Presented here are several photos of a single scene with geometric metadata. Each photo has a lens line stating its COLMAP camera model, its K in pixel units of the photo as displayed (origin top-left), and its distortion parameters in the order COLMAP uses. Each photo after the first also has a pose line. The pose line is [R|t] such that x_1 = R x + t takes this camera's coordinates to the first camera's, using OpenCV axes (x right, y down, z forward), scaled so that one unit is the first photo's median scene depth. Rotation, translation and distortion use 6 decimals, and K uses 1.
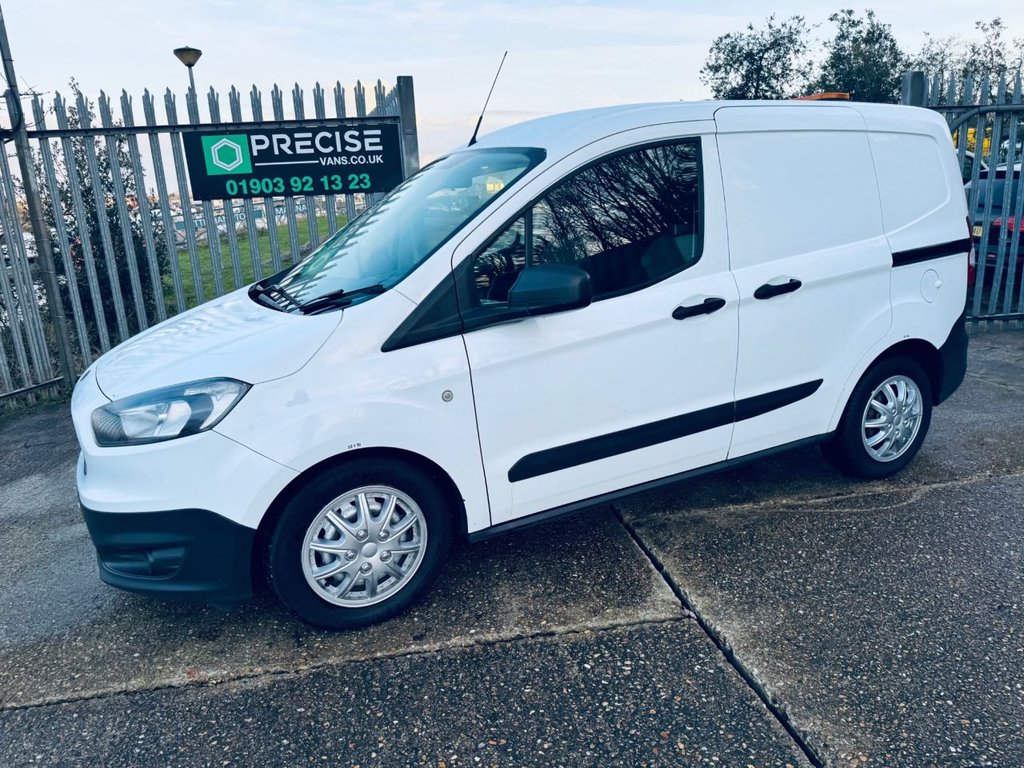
lens RADIAL K [[716.1, 0, 503.3], [0, 716.1, 387.0], [0, 0, 1]] dist [0.038741, -0.046914]
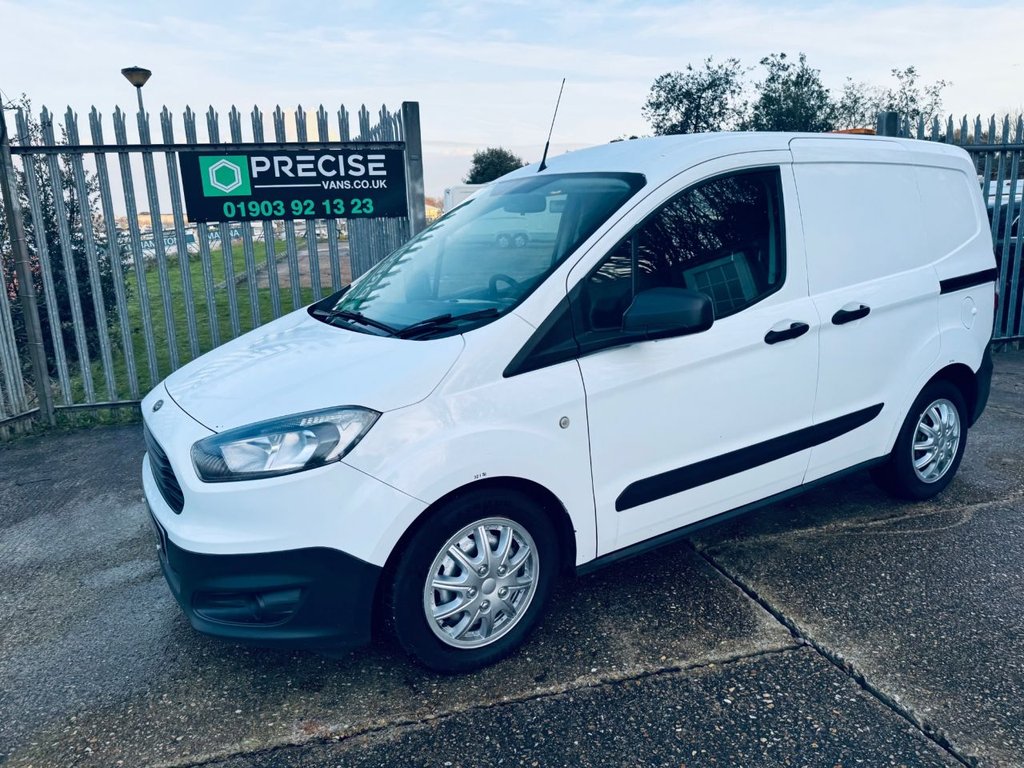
lens RADIAL K [[716.1, 0, 502.7], [0, 716.1, 381.7], [0, 0, 1]] dist [0.038741, -0.046914]
pose [[0.995516, -0.006011, 0.094399, -0.105938], [0.010196, 0.998984, -0.043907, -0.000817], [-0.094039, 0.044673, 0.994566, 0.017123]]
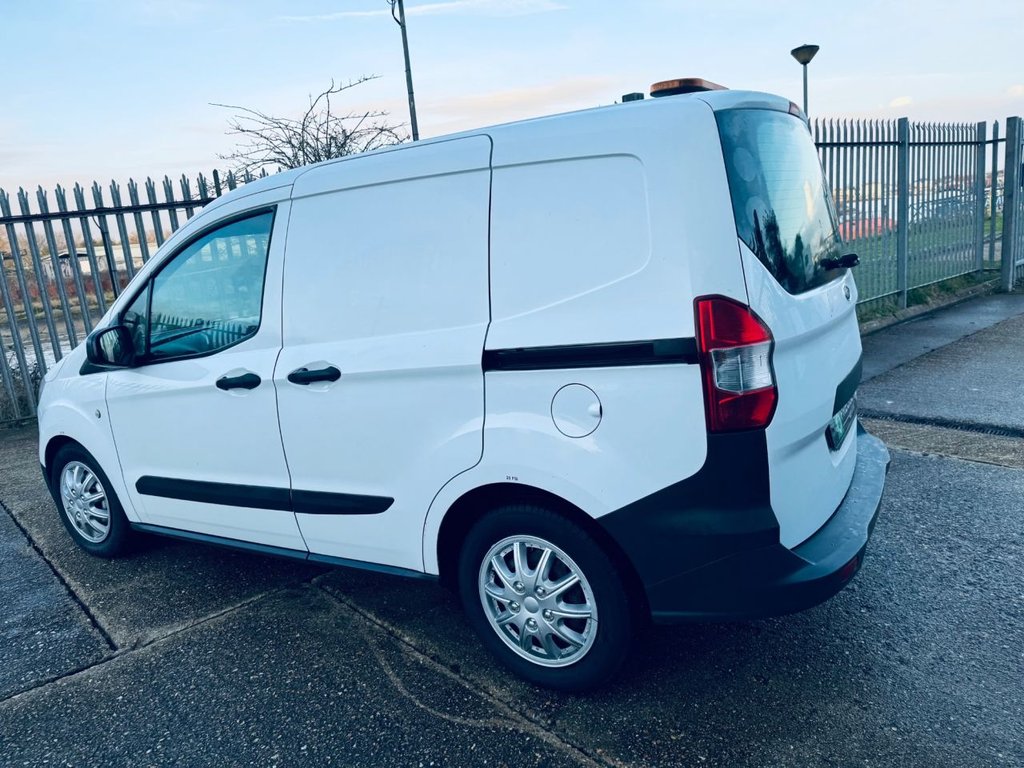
lens RADIAL K [[718.7, 0, 507.3], [0, 718.7, 382.4], [0, 0, 1]] dist [0.021479, -0.023575]
pose [[0.534836, 0.162831, -0.829118, 0.622285], [-0.149087, 0.984046, 0.097087, -0.125649], [0.831699, 0.071685, 0.550579, 0.369290]]
